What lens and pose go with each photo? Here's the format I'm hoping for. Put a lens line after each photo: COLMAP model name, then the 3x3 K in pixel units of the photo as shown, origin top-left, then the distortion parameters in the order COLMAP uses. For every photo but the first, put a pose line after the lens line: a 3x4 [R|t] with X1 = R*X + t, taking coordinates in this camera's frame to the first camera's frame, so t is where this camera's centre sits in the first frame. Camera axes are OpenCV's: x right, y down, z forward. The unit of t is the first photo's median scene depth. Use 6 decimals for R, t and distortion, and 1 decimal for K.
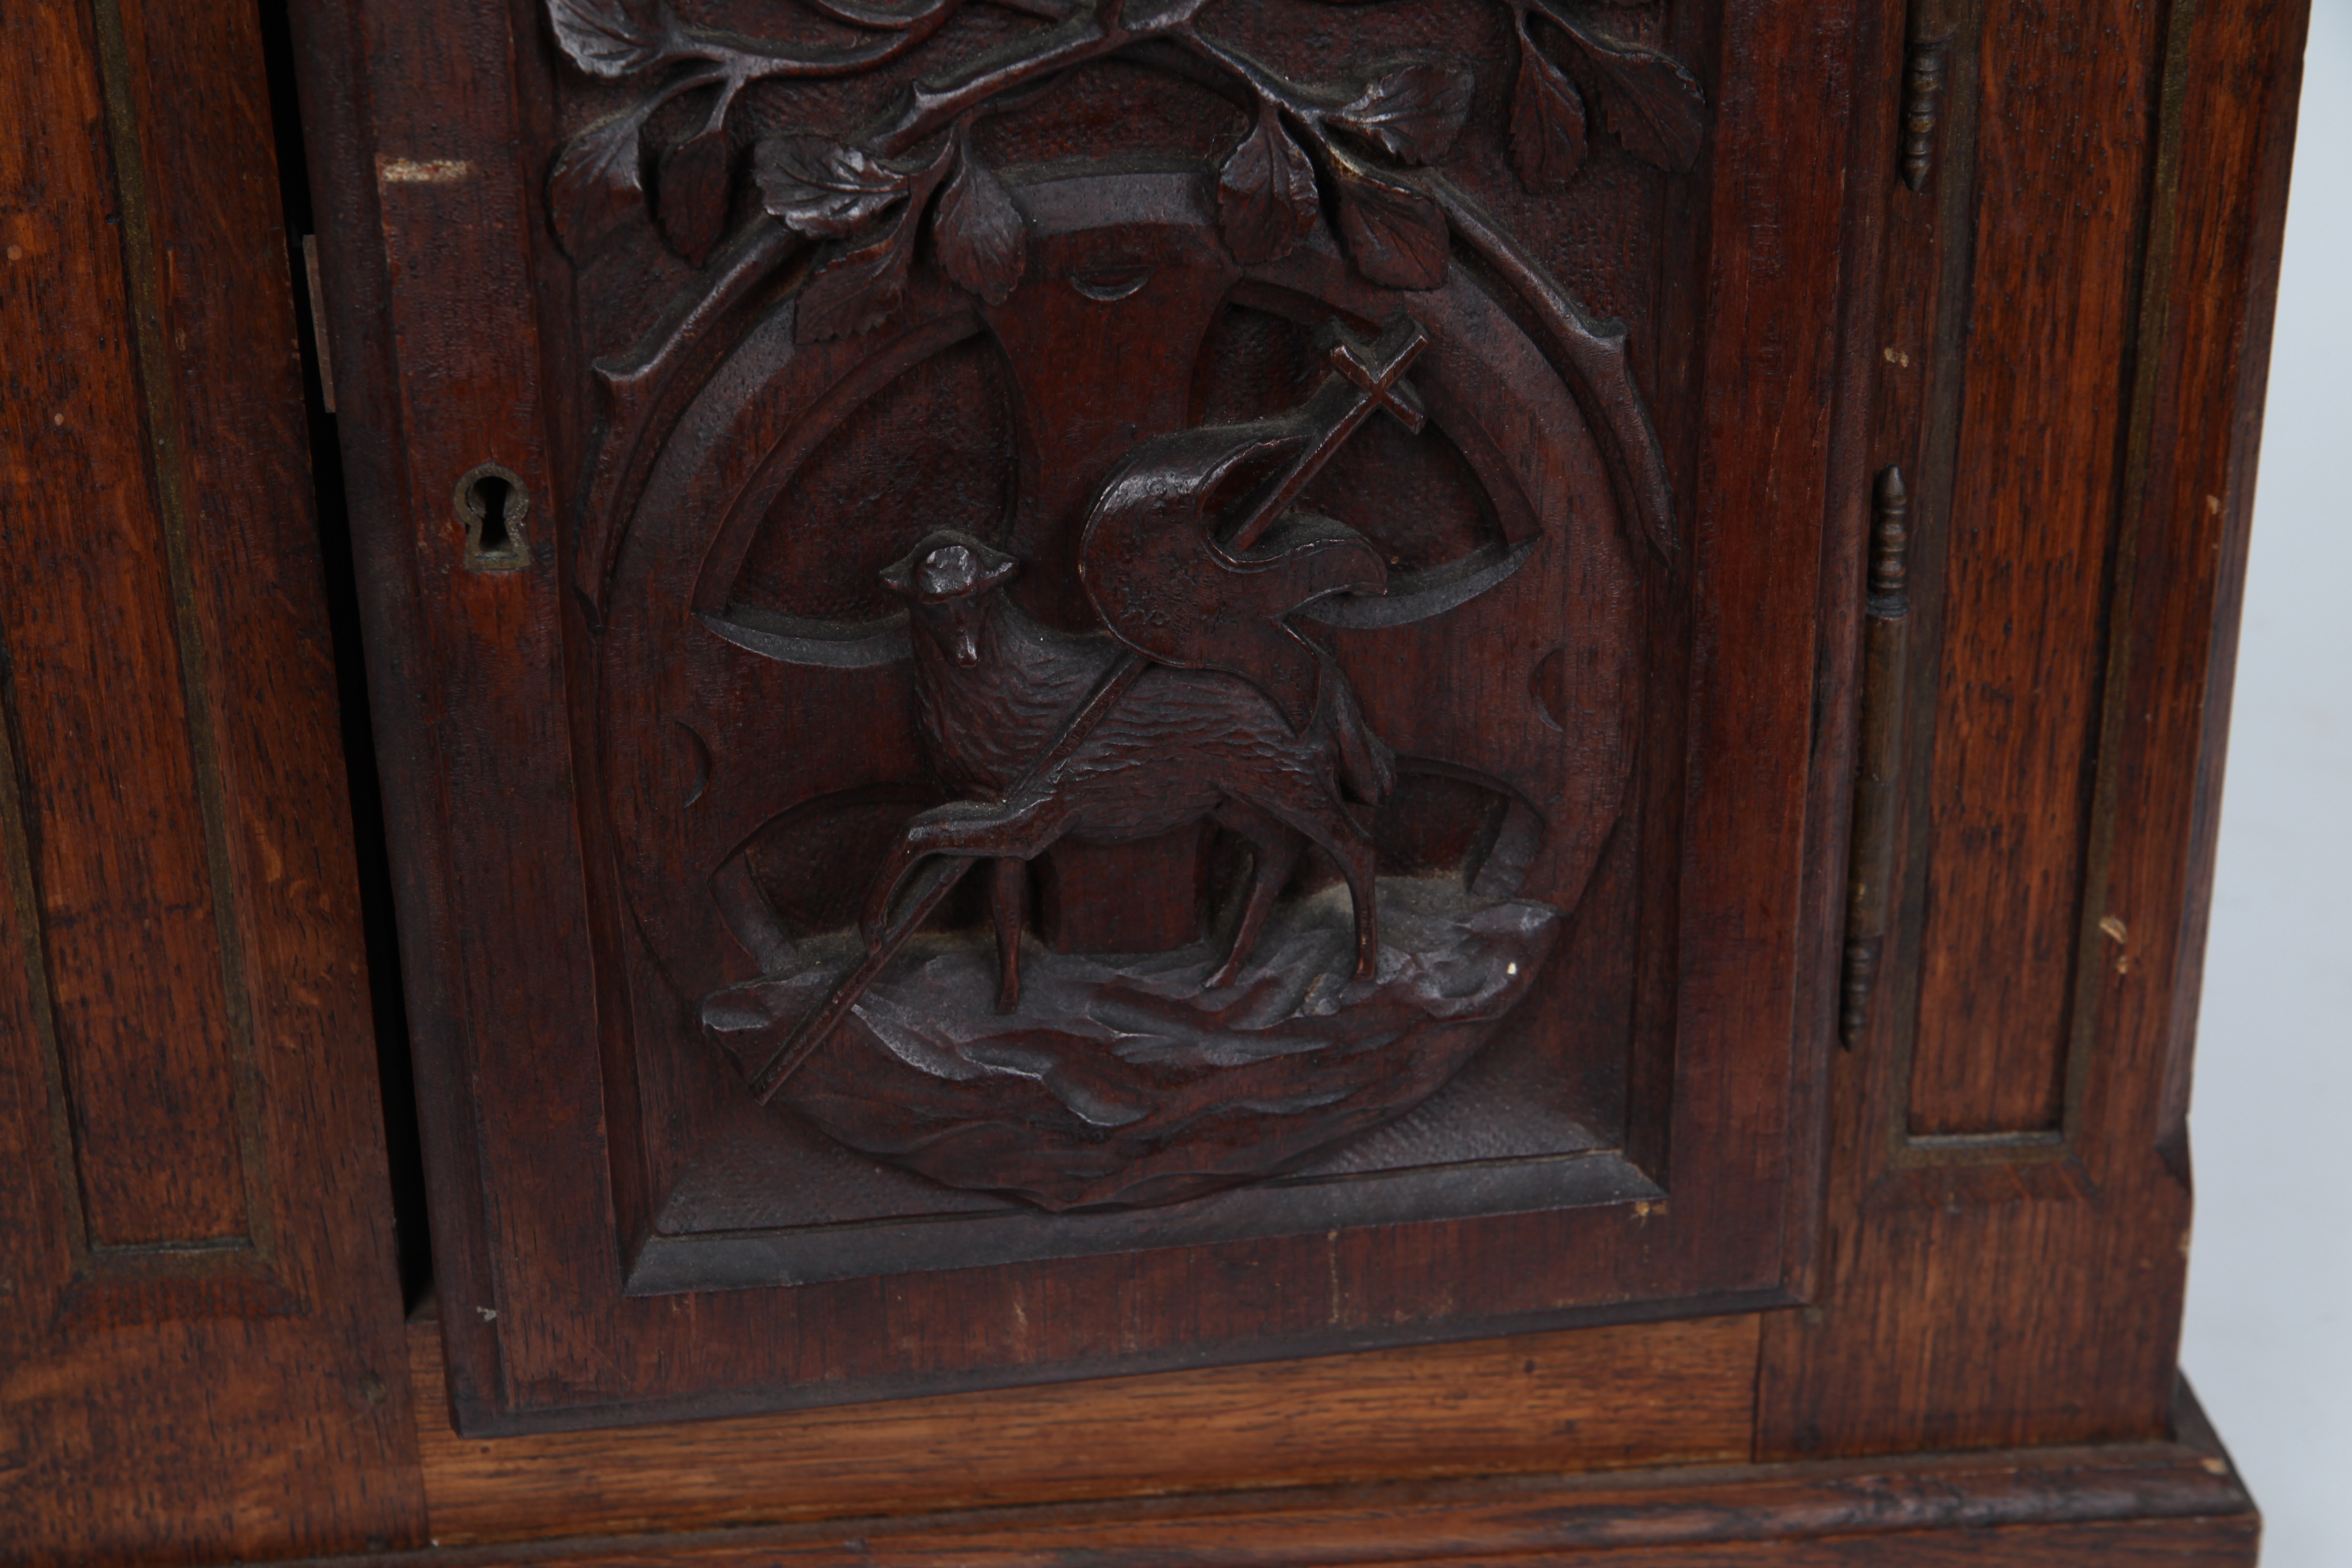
lens RADIAL K [[4428.0, 0, 1169.8], [0, 4428.0, 798.2], [0, 0, 1]] dist [0.144823, 0.000000]
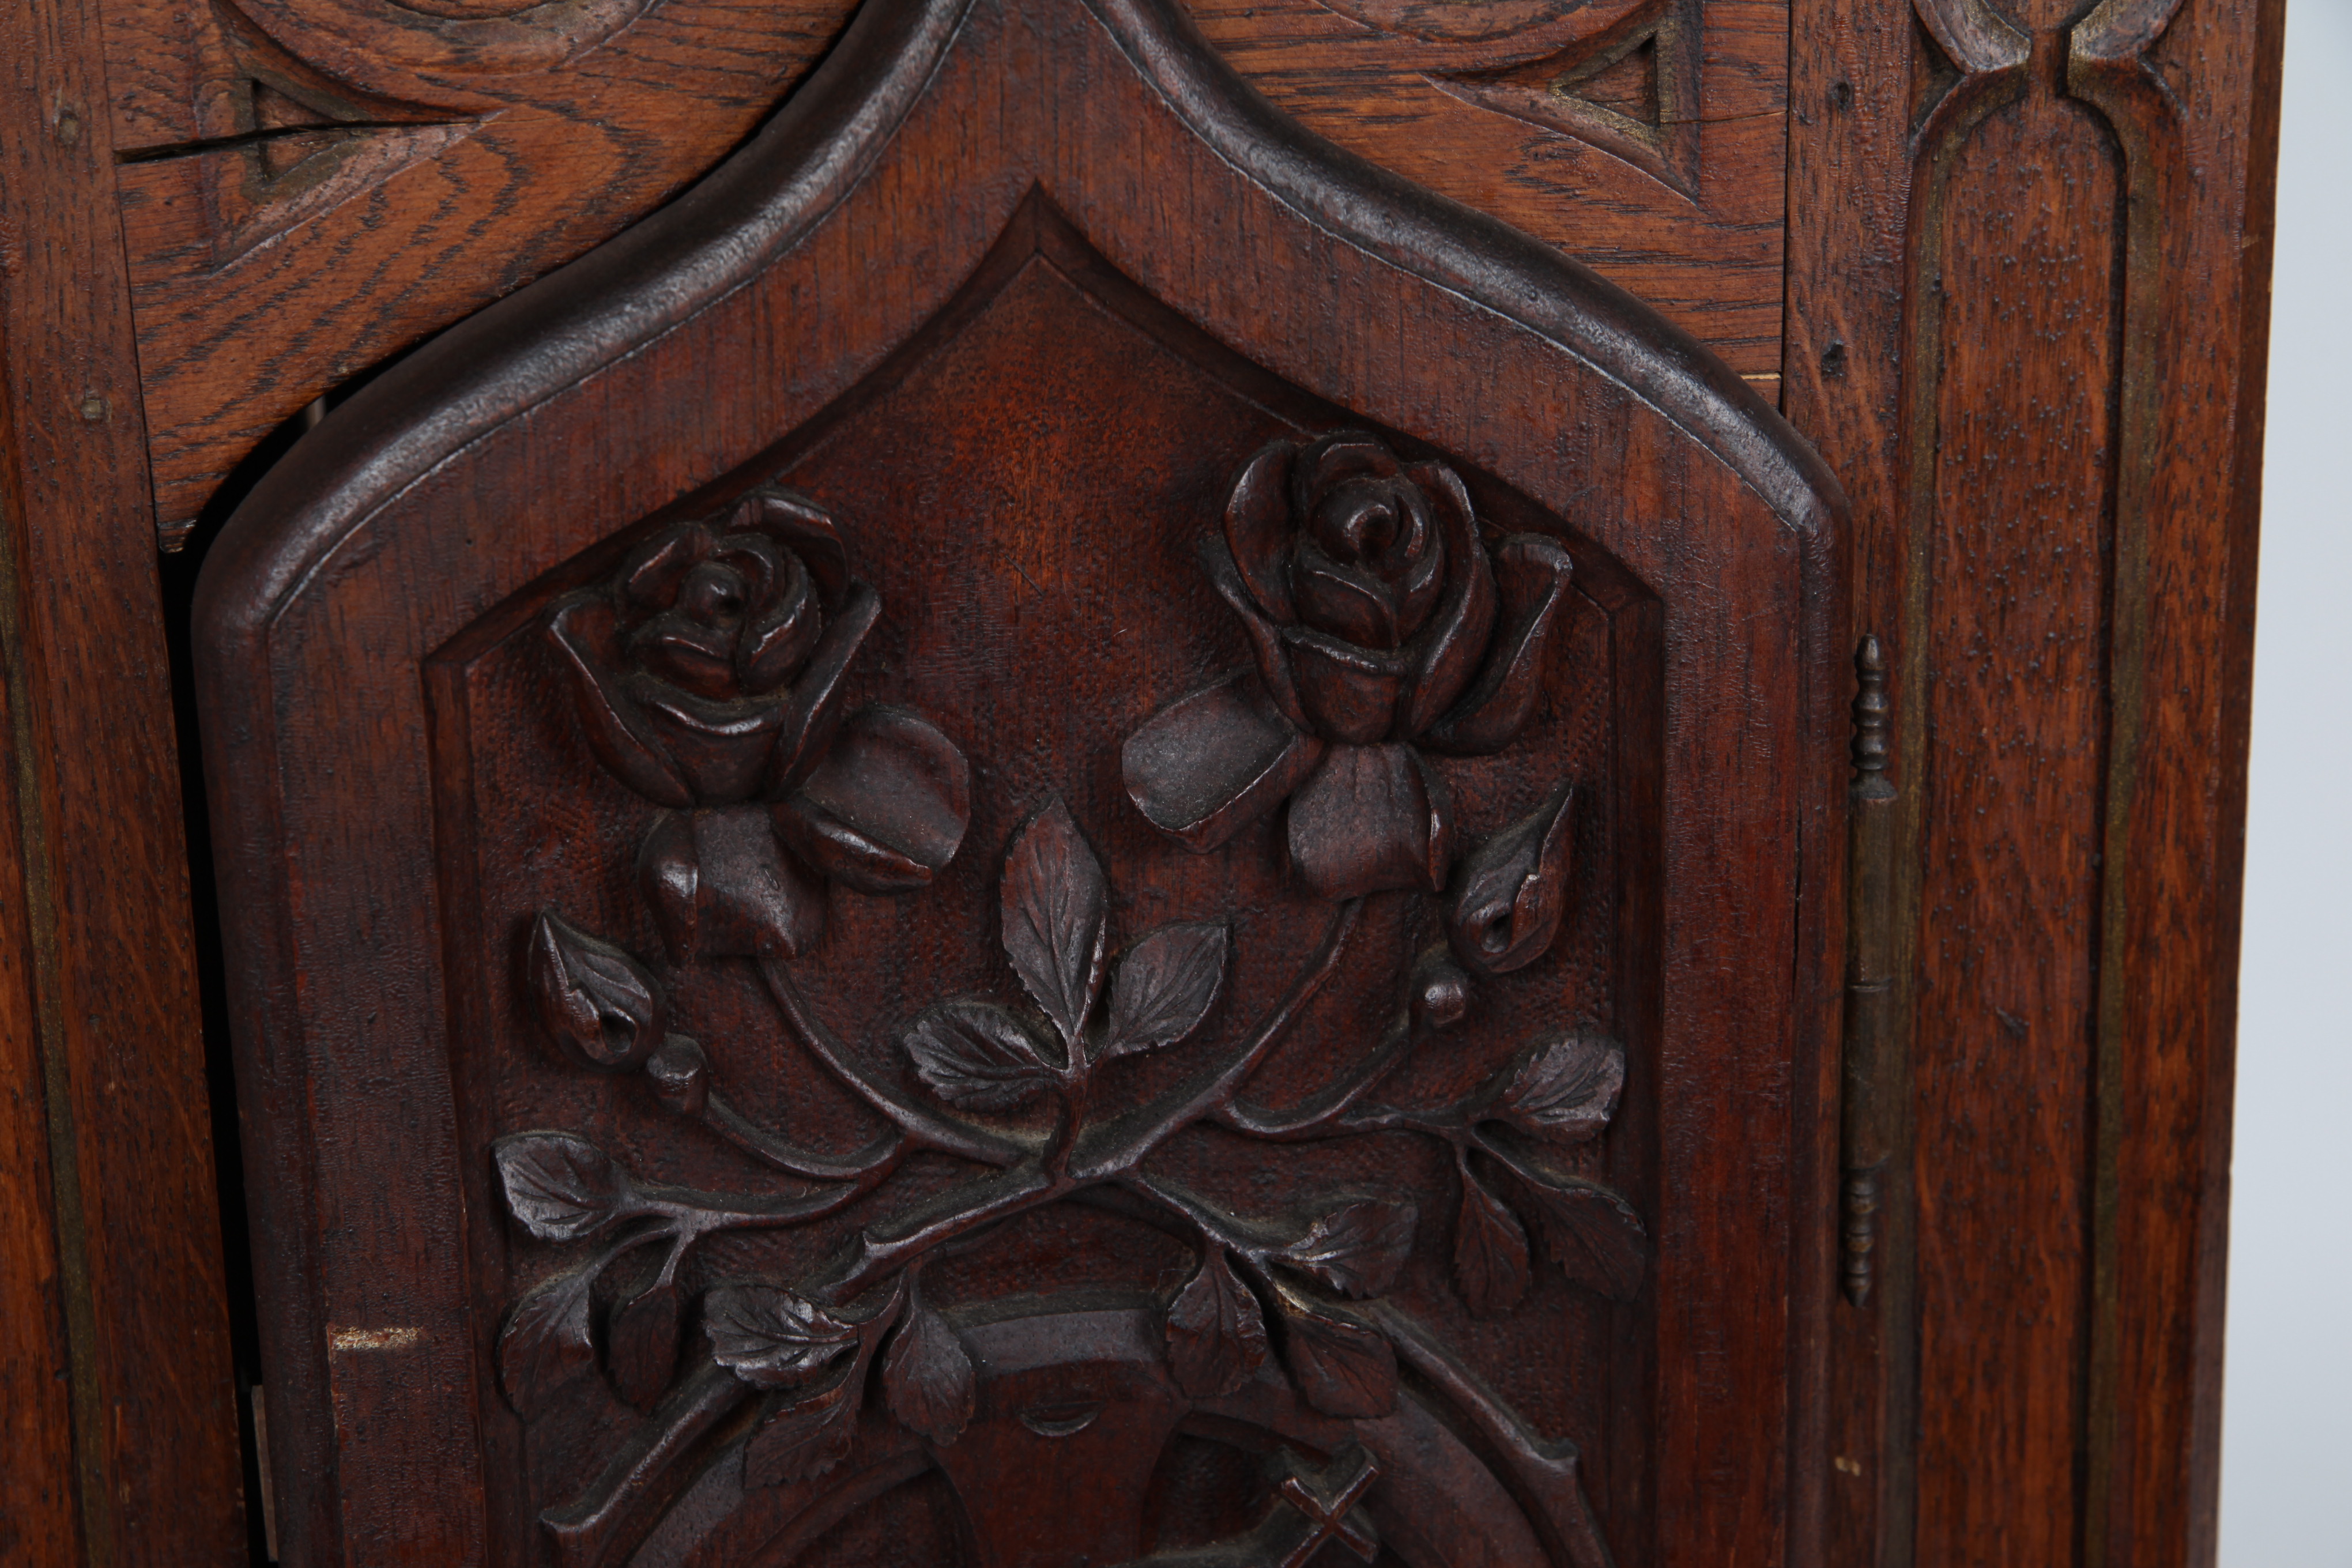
lens RADIAL K [[4428.0, 0, 1176.4], [0, 4428.0, 786.8], [0, 0, 1]] dist [0.144823, 0.000000]
pose [[0.999840, -0.014197, 0.010914, 0.003578], [0.015907, 0.984037, -0.177251, -0.072095], [-0.008224, 0.177396, 0.984105, -0.010092]]
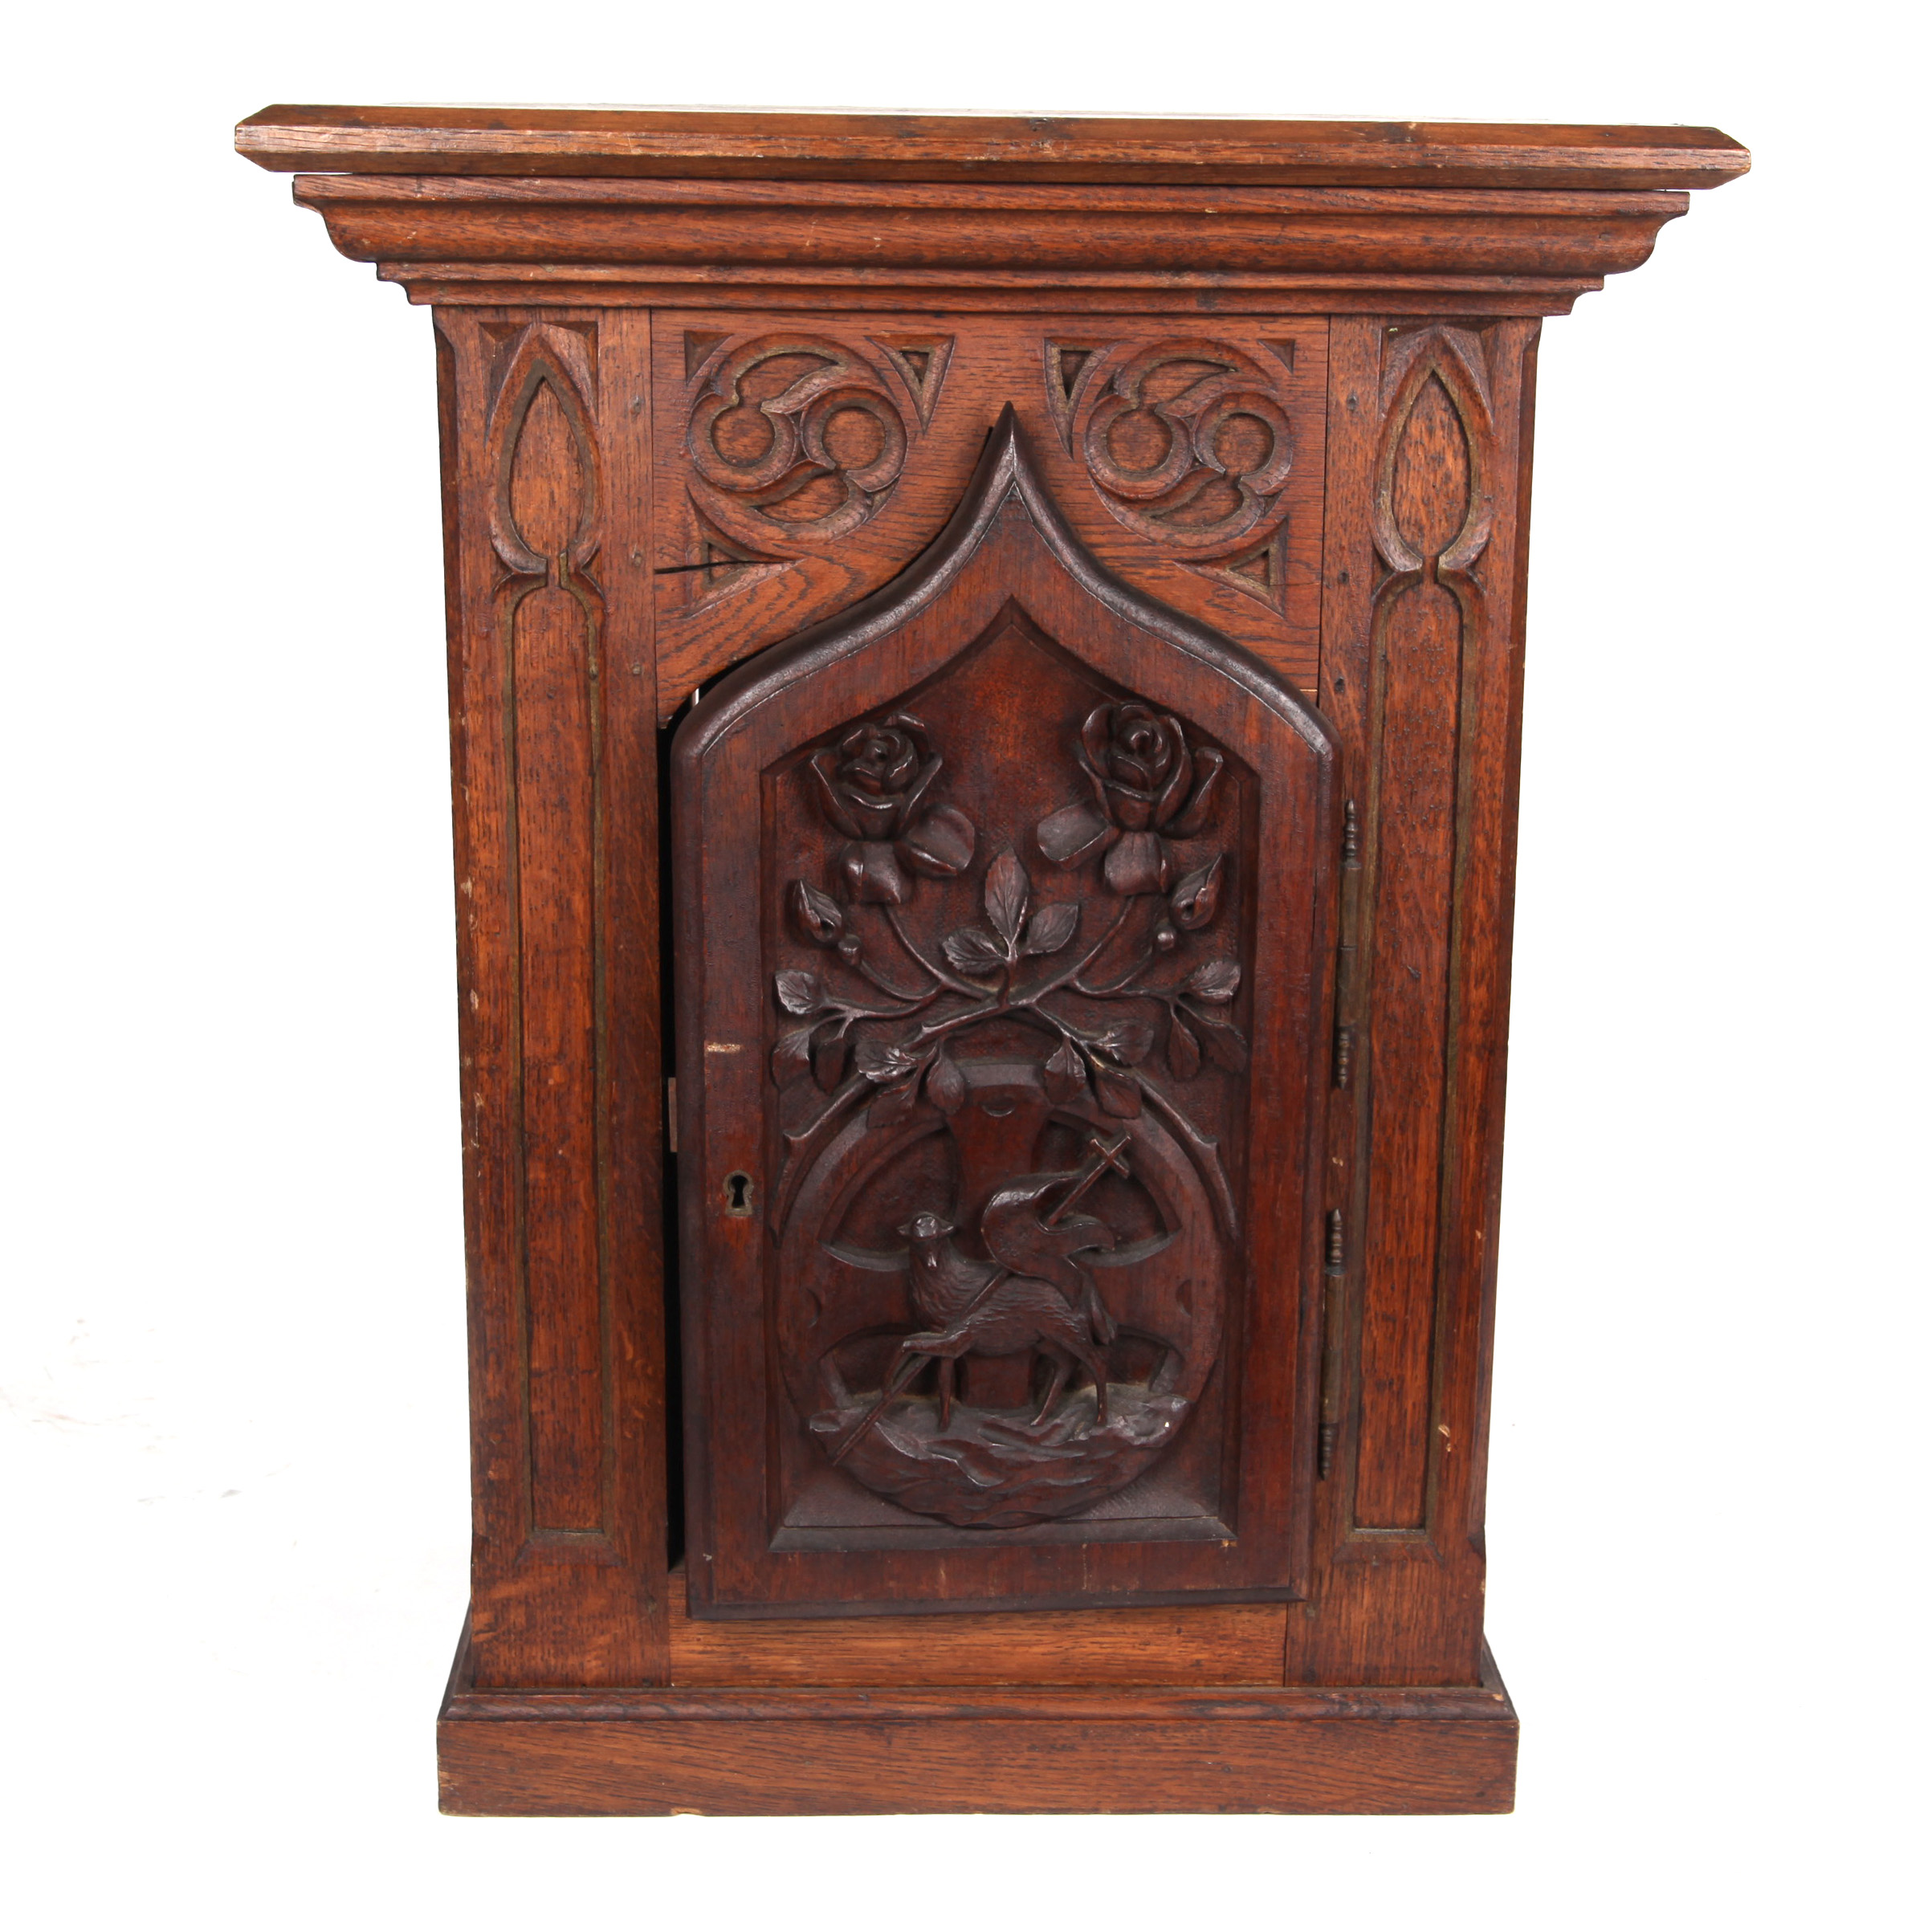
lens RADIAL K [[3528.4, 0, 994.0], [0, 3528.4, 927.0], [0, 0, 1]] dist [-0.064825, 0.000000]
pose [[0.997676, 0.038556, -0.056172, 0.080197], [-0.050478, 0.972039, -0.229332, 0.208181], [0.045759, 0.231634, 0.971726, -0.808002]]
